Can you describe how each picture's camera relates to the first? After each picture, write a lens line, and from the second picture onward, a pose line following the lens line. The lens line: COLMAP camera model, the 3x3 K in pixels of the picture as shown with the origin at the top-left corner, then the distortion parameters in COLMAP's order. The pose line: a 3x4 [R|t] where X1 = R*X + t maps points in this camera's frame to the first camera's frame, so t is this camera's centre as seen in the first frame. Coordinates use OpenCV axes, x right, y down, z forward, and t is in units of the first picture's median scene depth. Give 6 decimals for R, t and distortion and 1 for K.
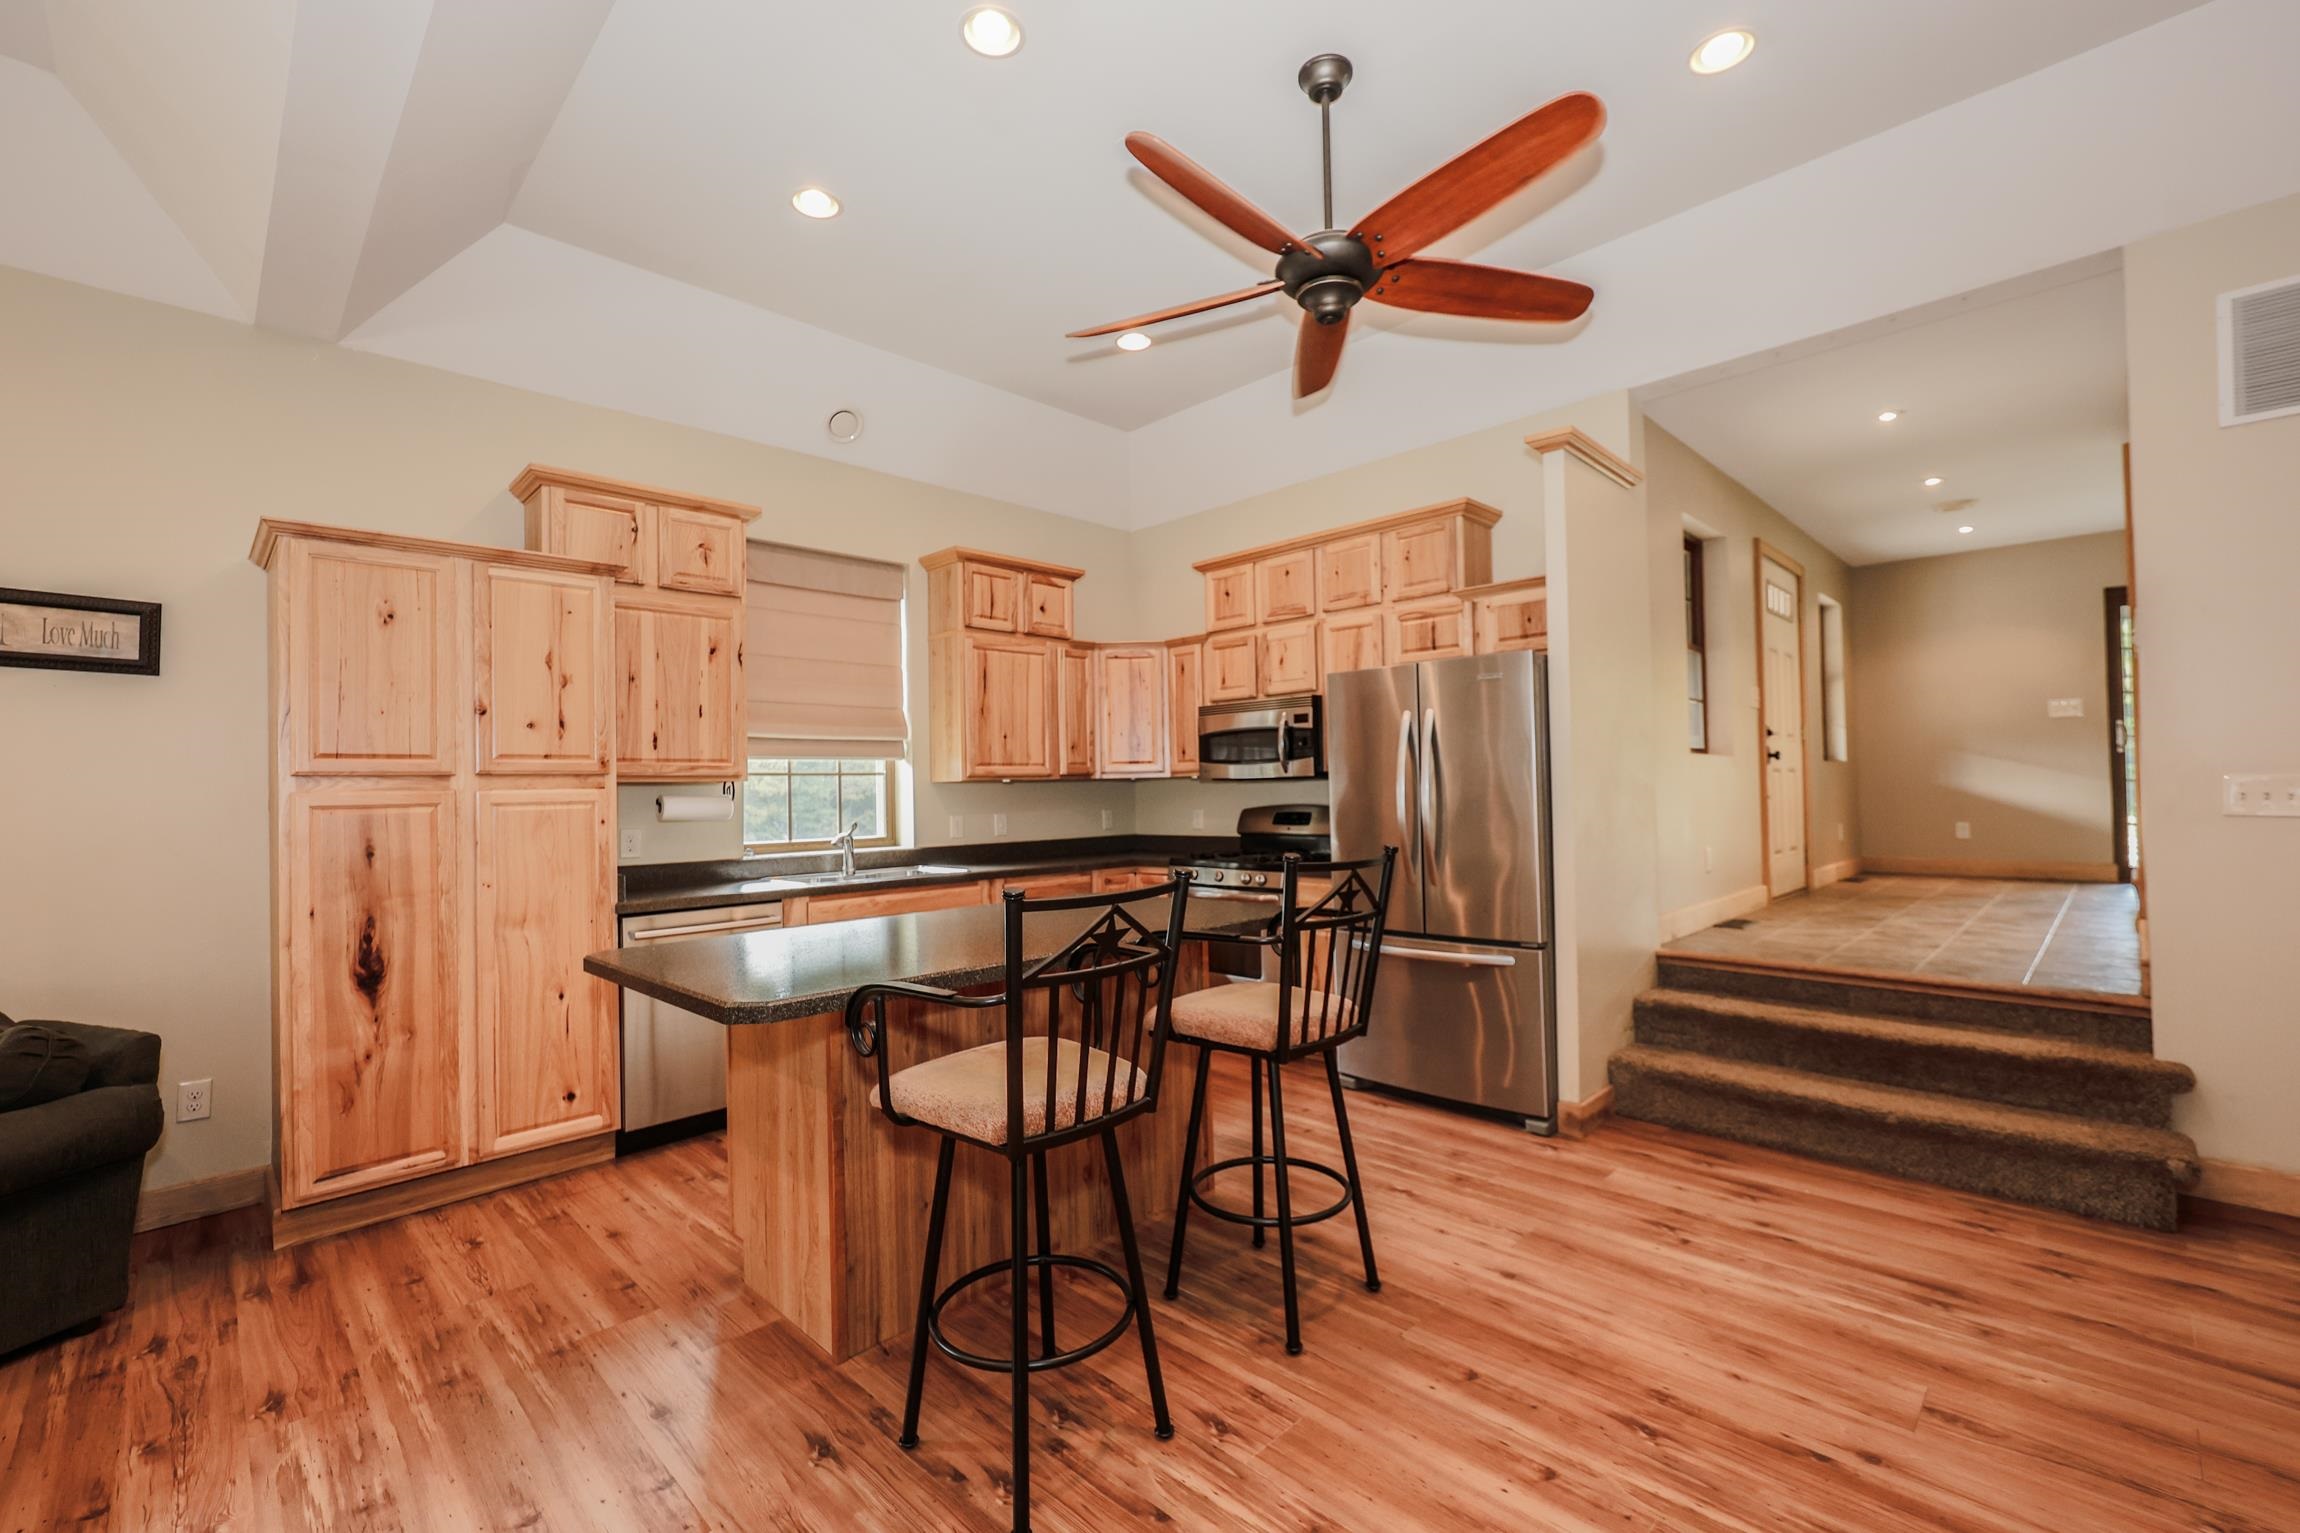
lens RADIAL K [[972.8, 0, 1147.9], [0, 972.8, 772.9], [0, 0, 1]] dist [0.000223, -0.000540]
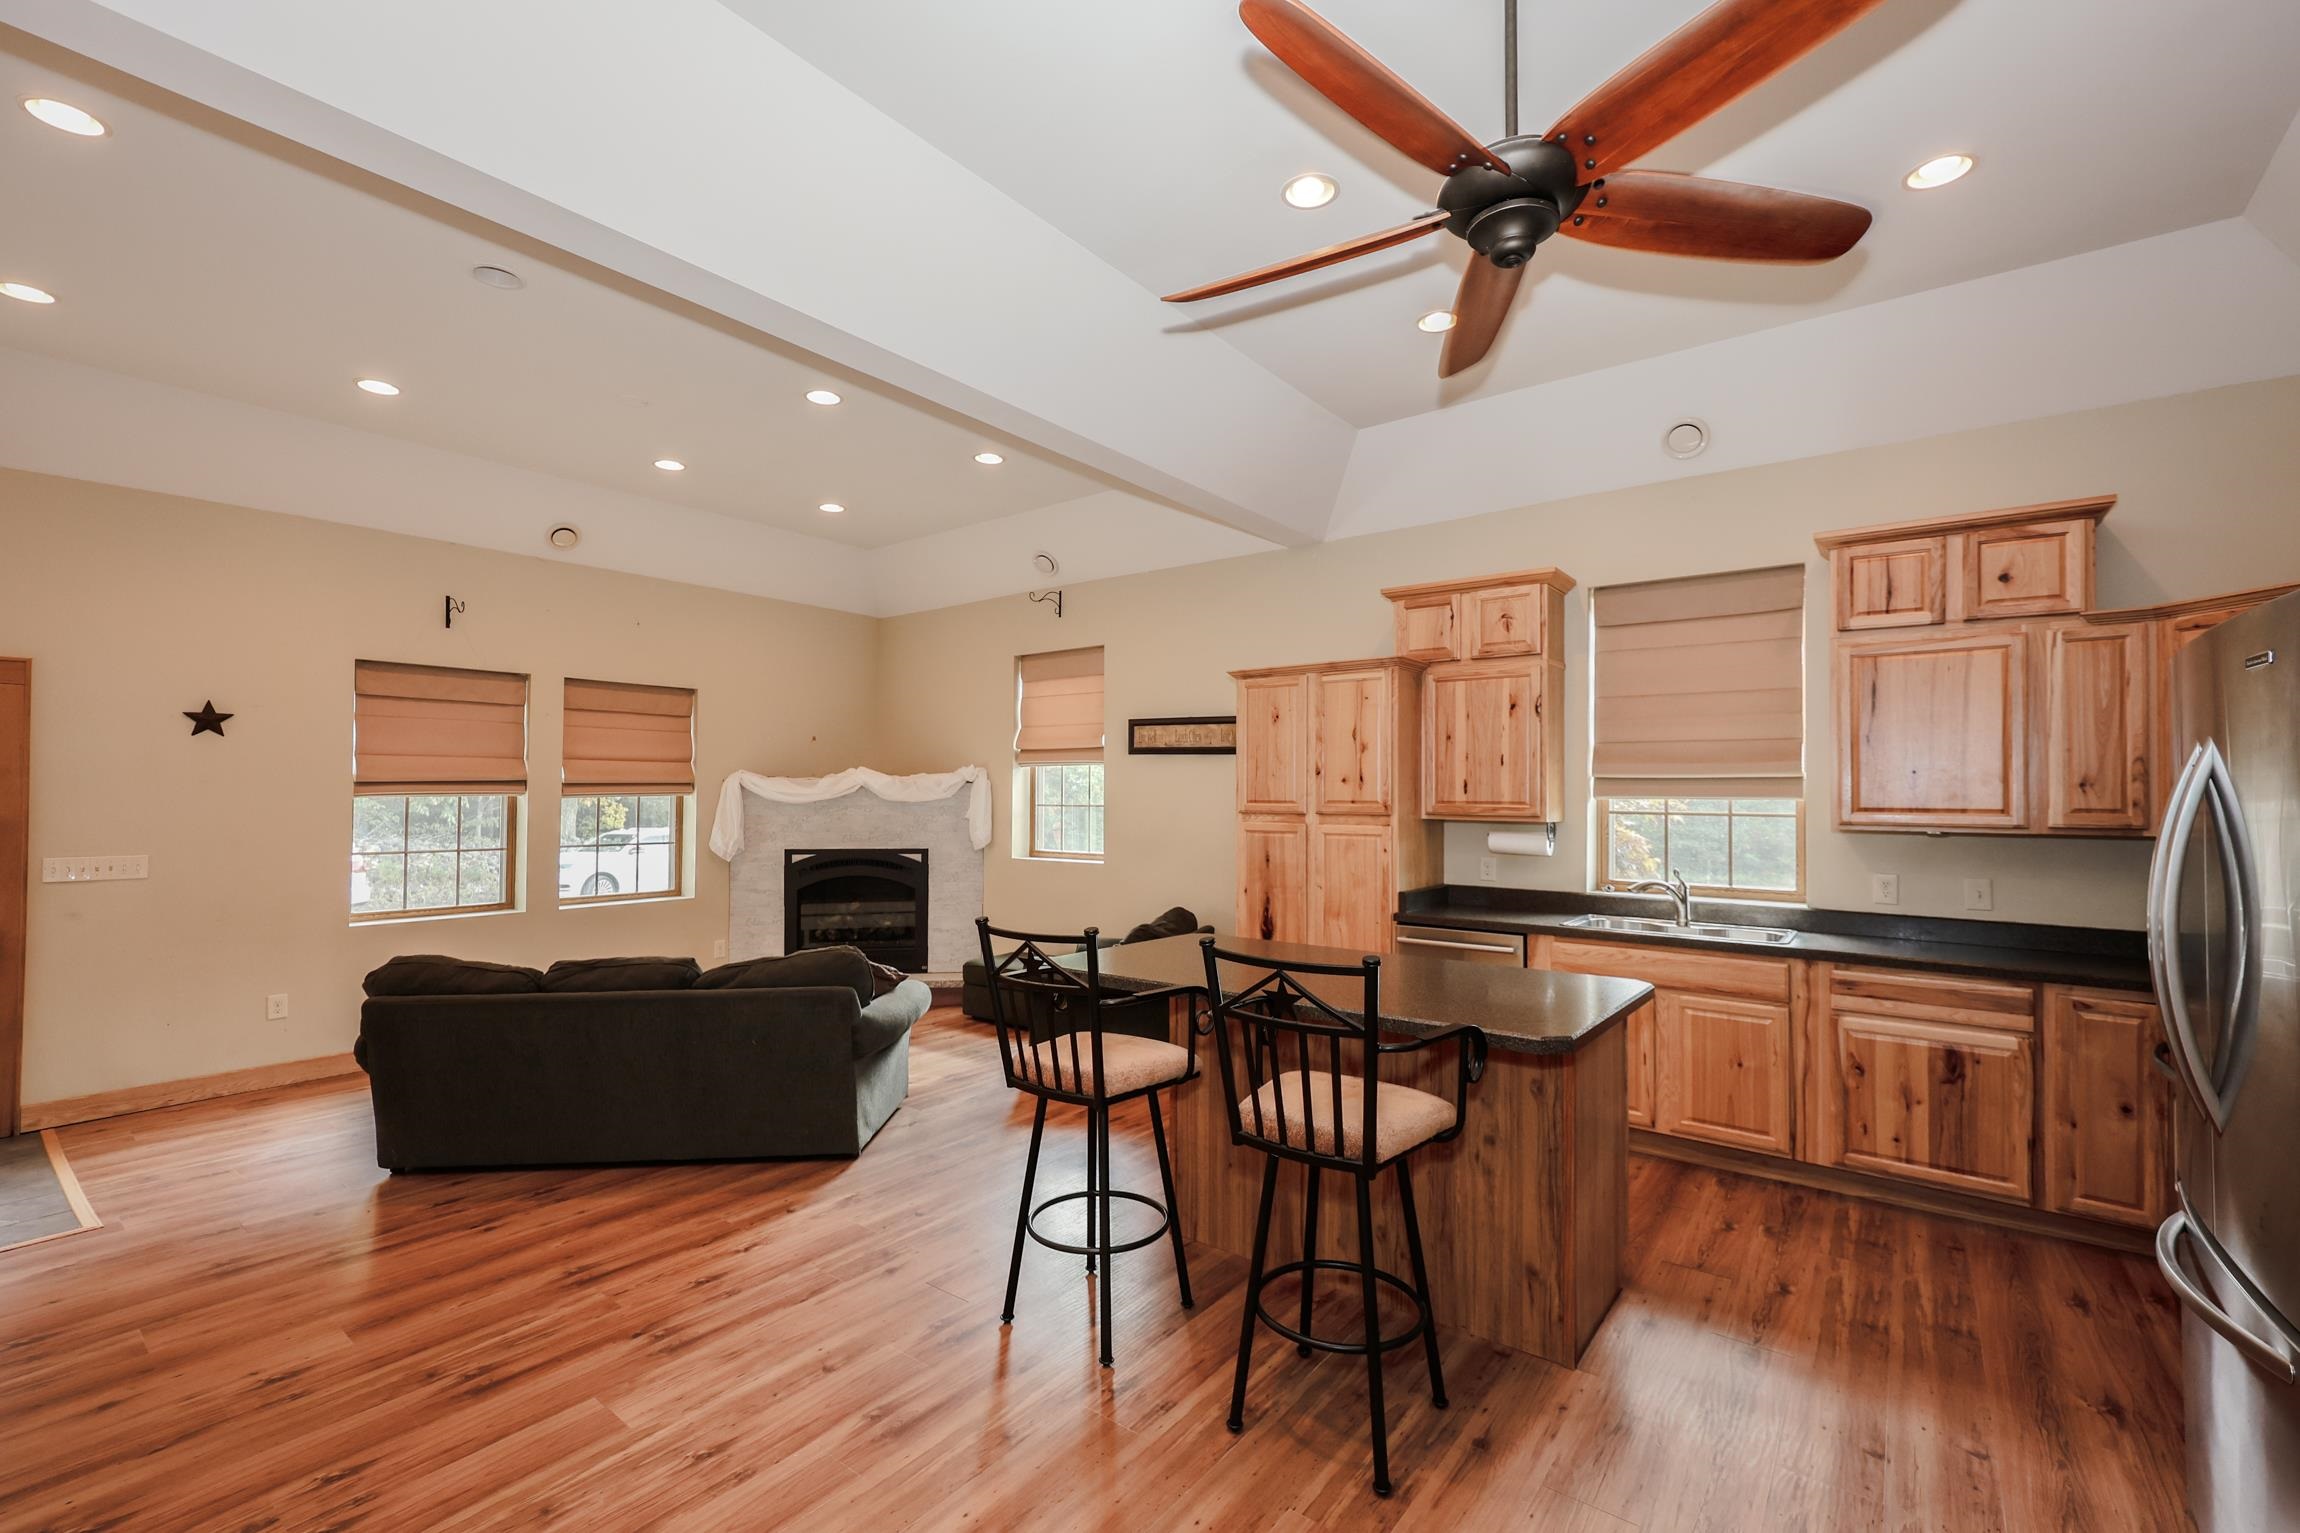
lens RADIAL K [[972.8, 0, 1147.9], [0, 972.8, 772.9], [0, 0, 1]] dist [0.000223, -0.000540]
pose [[0.128534, 0.000906, -0.991705, 0.535737], [0.011039, 0.999936, 0.002344, -0.046722], [0.991644, -0.011249, 0.128516, 0.365181]]
